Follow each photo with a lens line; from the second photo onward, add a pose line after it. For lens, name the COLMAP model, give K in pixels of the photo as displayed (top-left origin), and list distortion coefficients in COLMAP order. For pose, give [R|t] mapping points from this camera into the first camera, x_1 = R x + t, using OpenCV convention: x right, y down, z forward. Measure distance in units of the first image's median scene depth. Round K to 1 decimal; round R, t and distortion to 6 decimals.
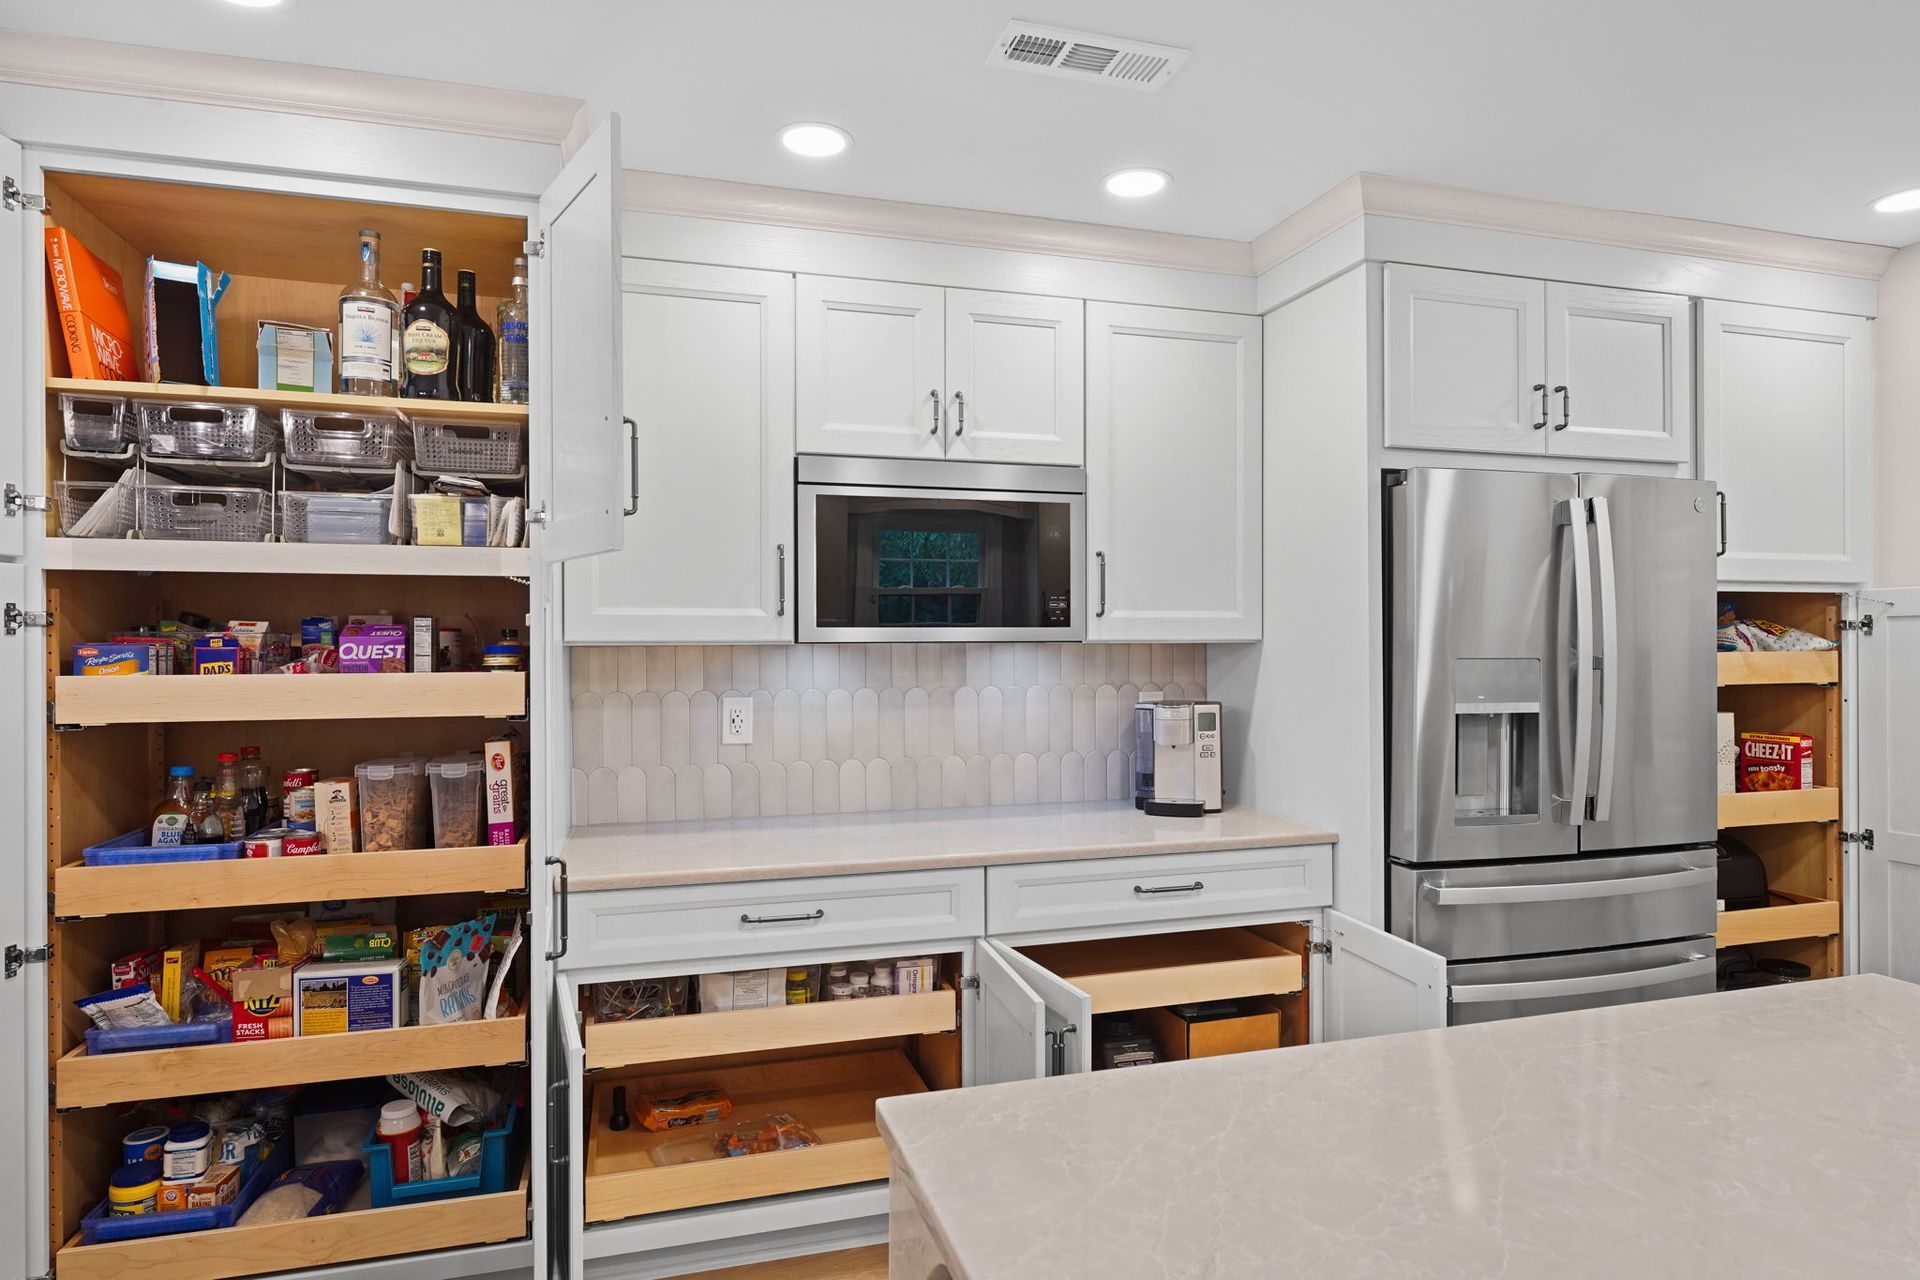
lens RADIAL K [[1094.7, 0, 959.0], [0, 1094.7, 642.9], [0, 0, 1]] dist [0.000221, -0.000471]
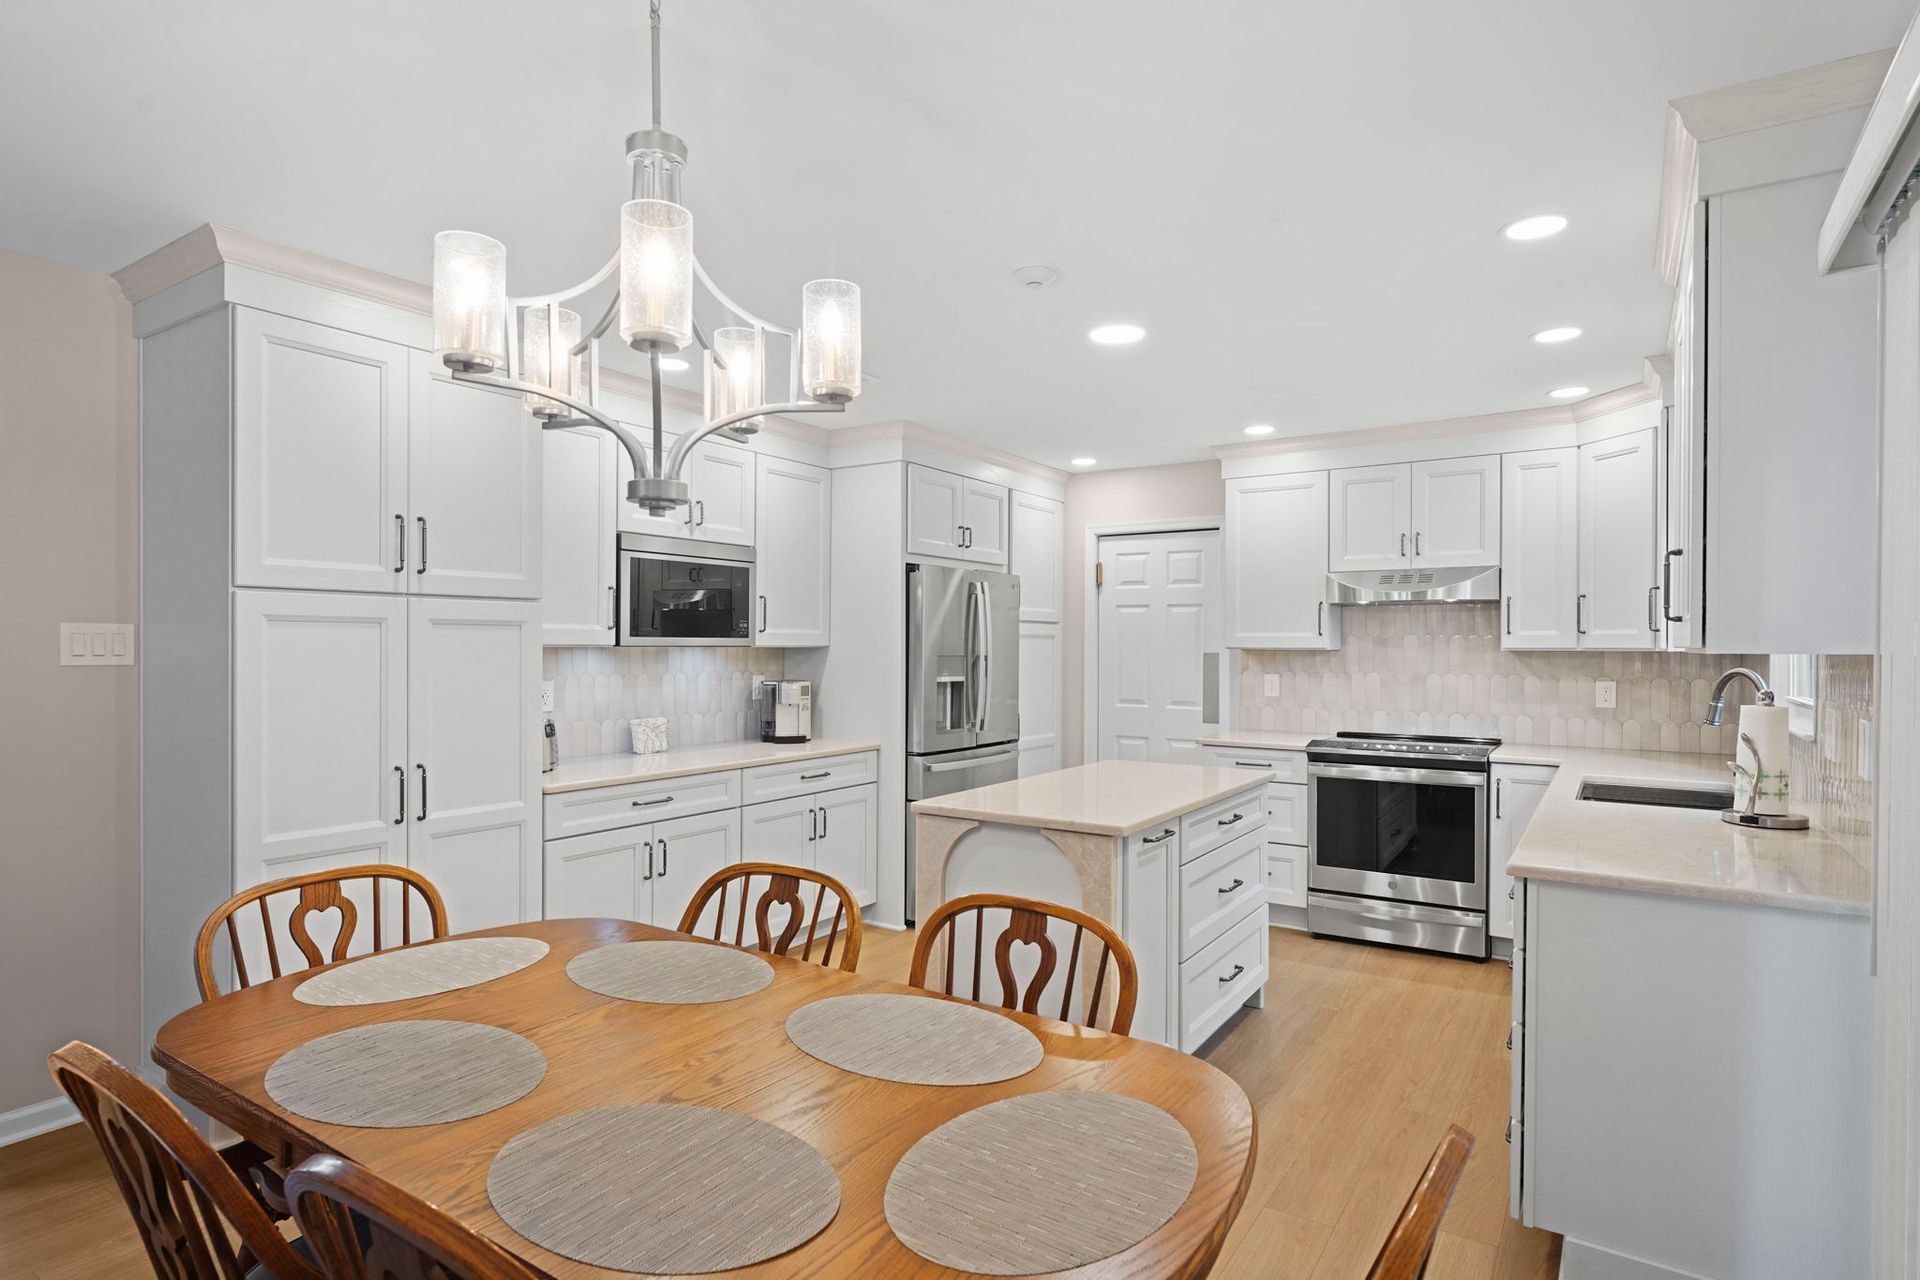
lens RADIAL K [[1004.2, 0, 958.0], [0, 1004.2, 651.7], [0, 0, 1]] dist [0.001224, -0.000215]
pose [[0.767885, 0.003330, 0.640579, -0.696514], [-0.008188, 0.999956, 0.004617, -0.002648], [-0.640535, -0.008790, 0.767879, -0.472887]]
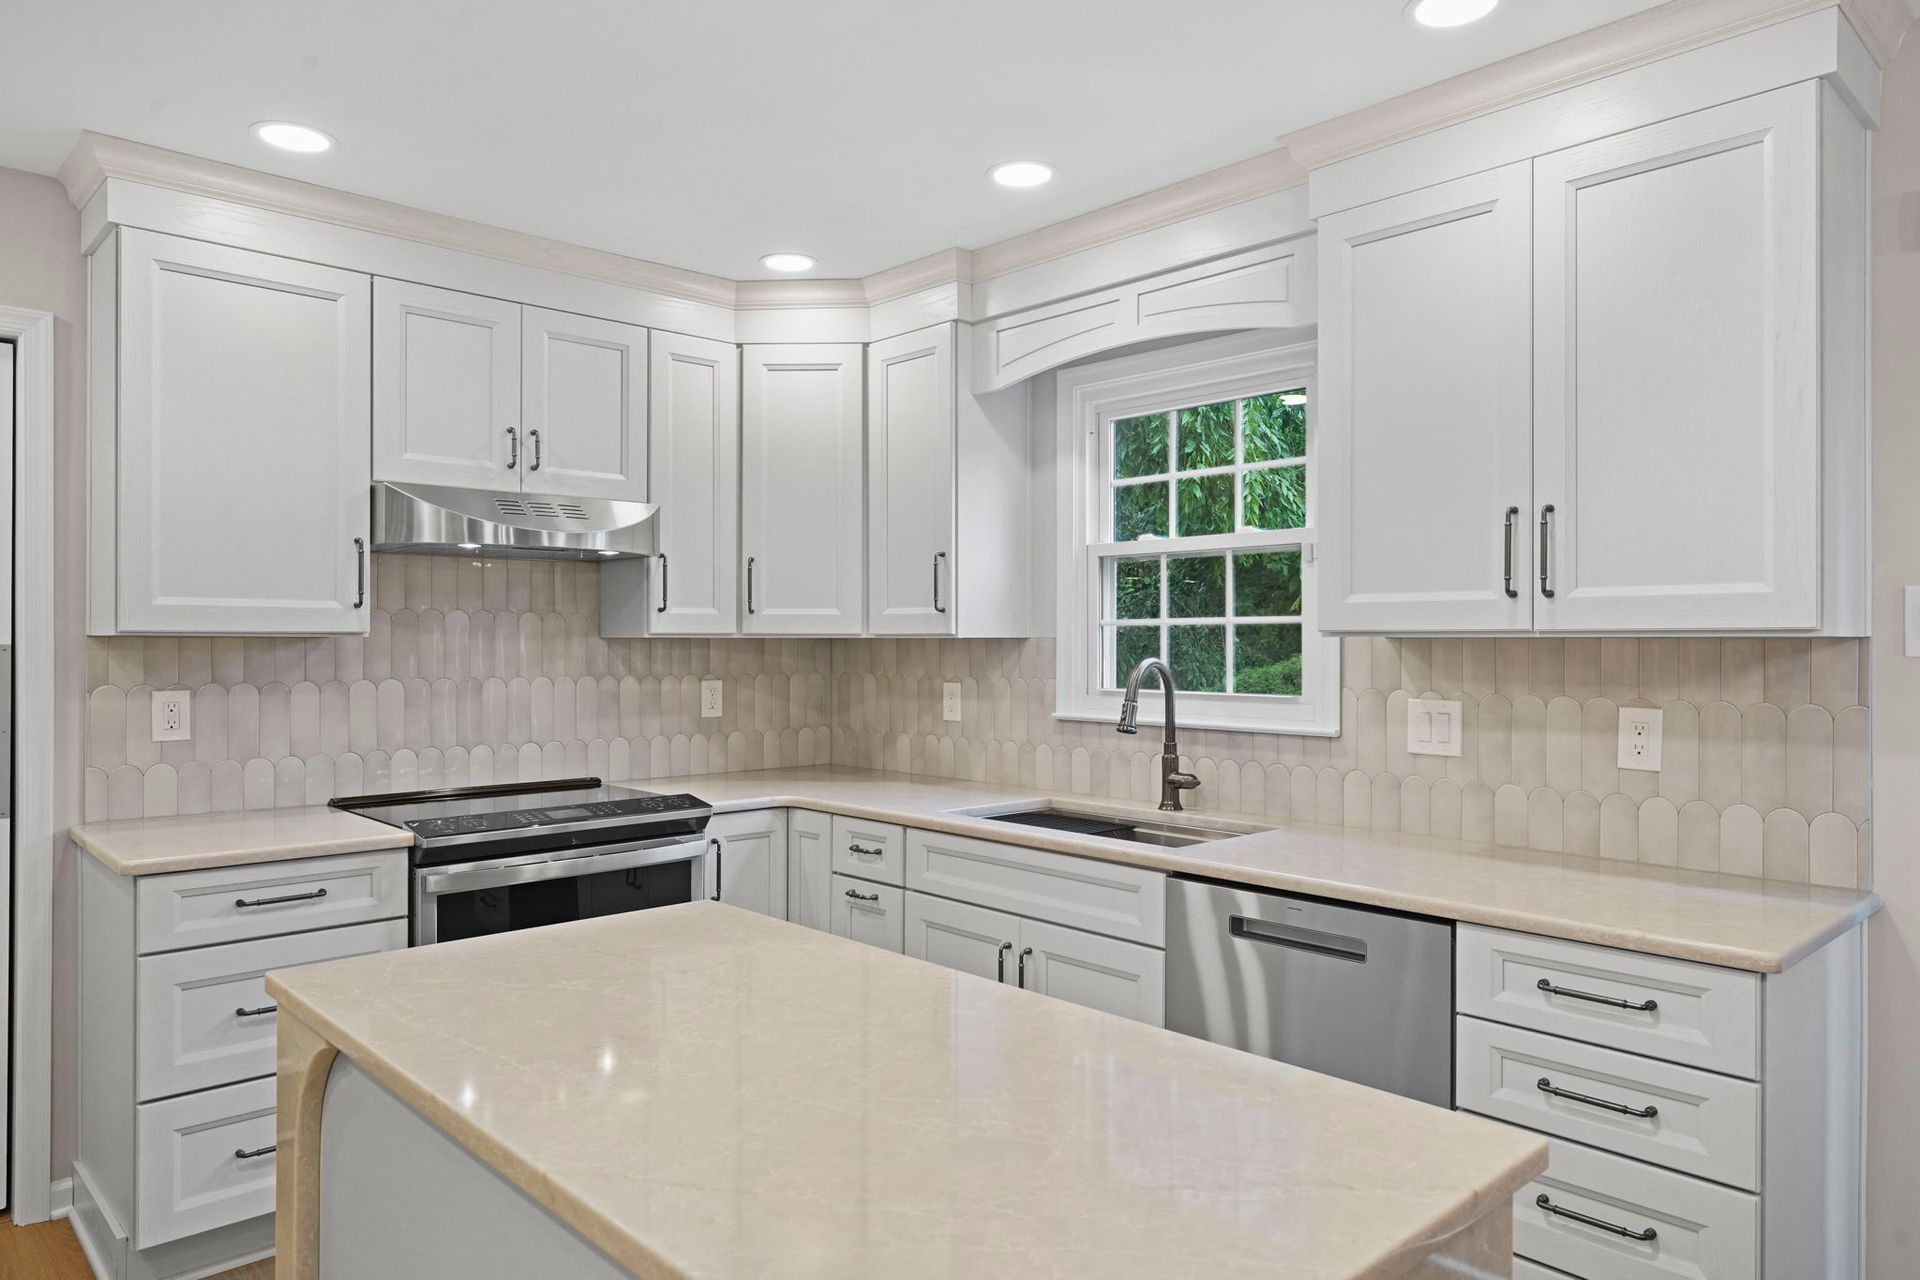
lens RADIAL K [[1223.2, 0, 963.3], [0, 1223.2, 639.3], [0, 0, 1]] dist [-0.001086, -0.000423]
pose [[-0.448993, 0.004624, 0.893523, -0.235078], [-0.002122, 0.999978, -0.006242, 0.005099], [-0.893533, -0.004698, -0.448973, 0.516702]]
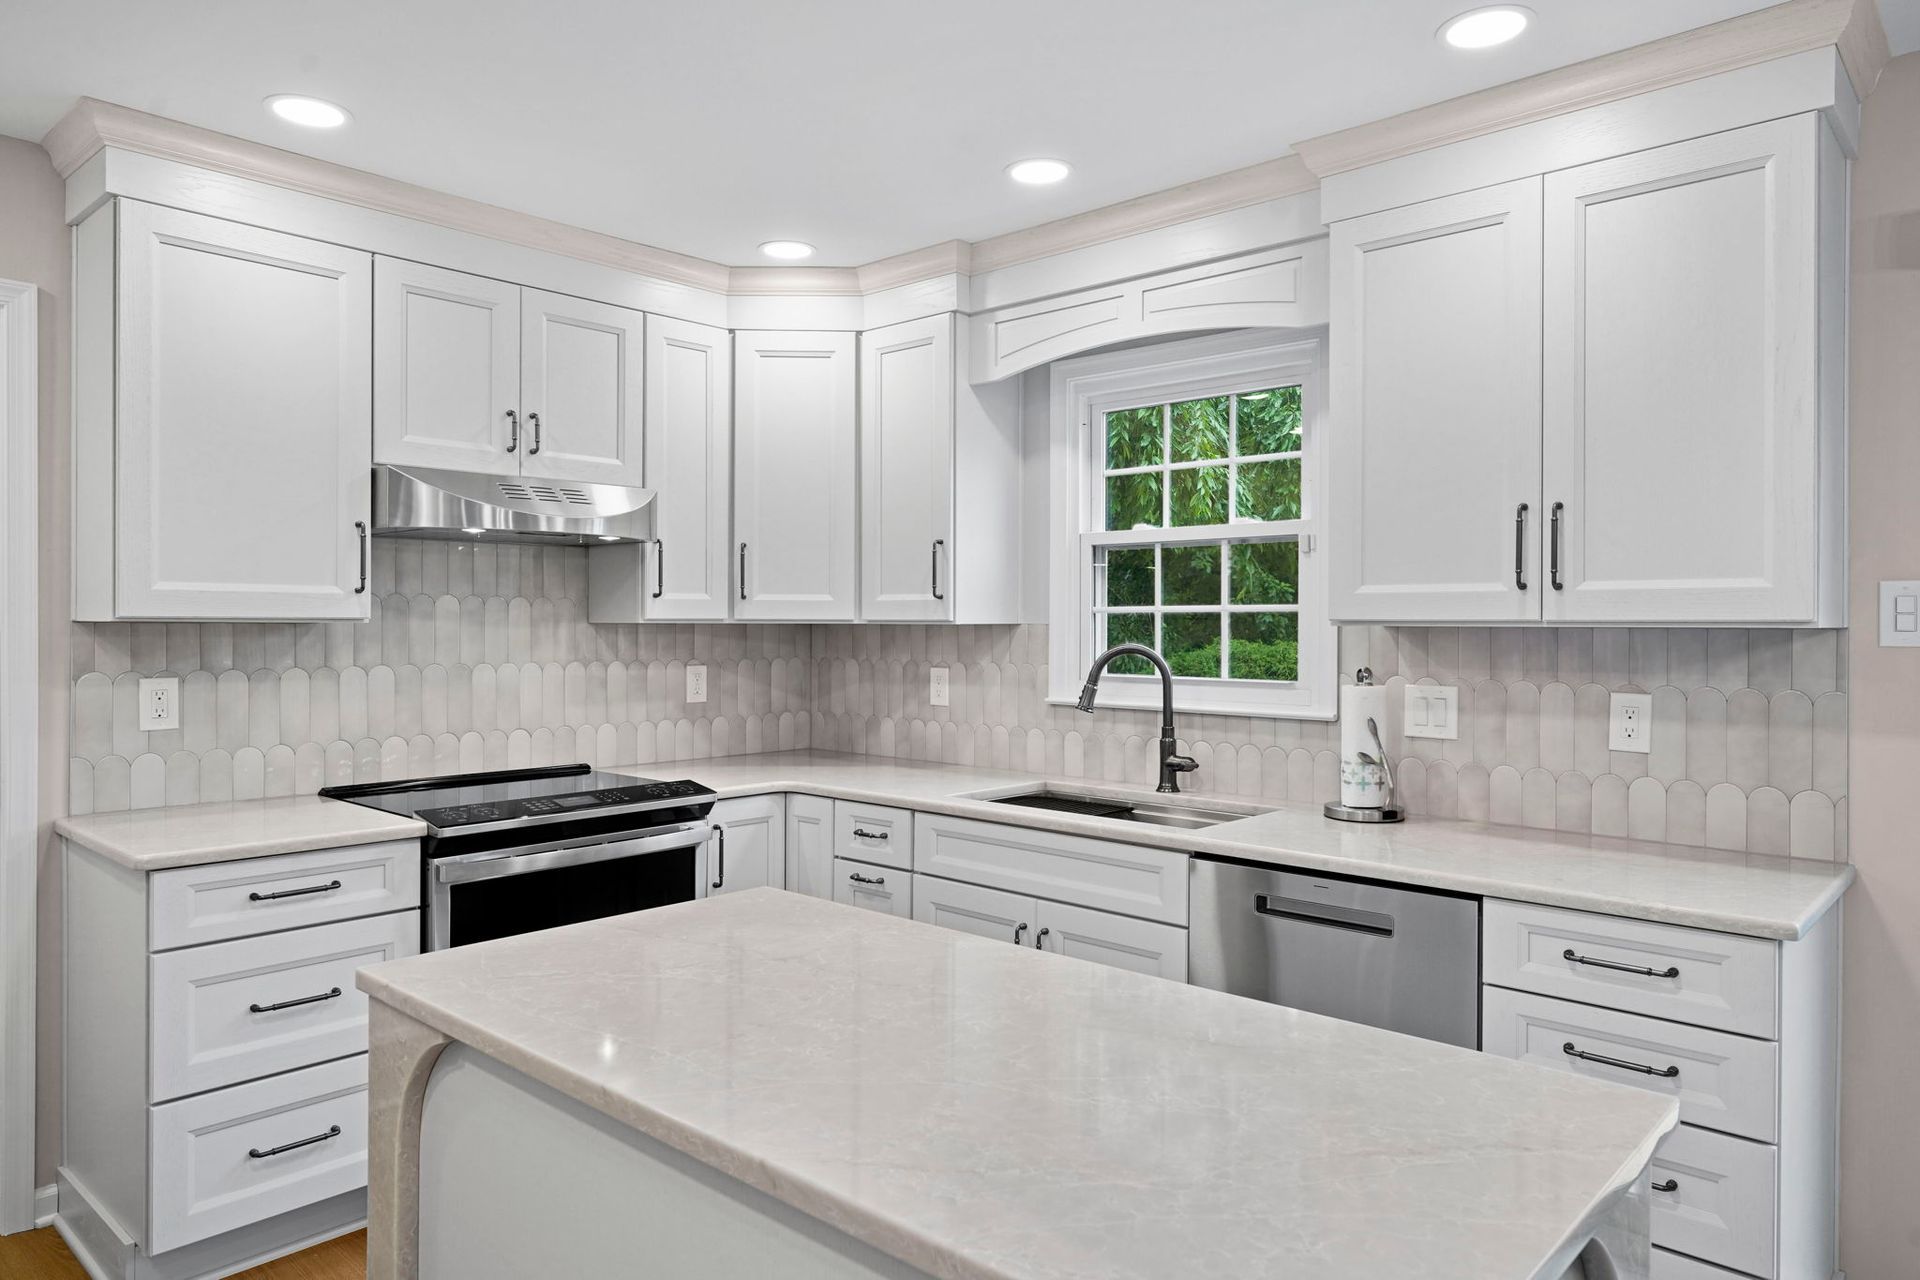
lens RADIAL K [[1215.2, 0, 964.7], [0, 1215.2, 625.5], [0, 0, 1]] dist [-0.001699, -0.000197]
pose [[-0.517334, 0.000282, 0.855783, -0.199363], [-0.003920, 0.999989, -0.002699, 0.000413], [-0.855774, -0.004751, -0.517327, 0.605869]]
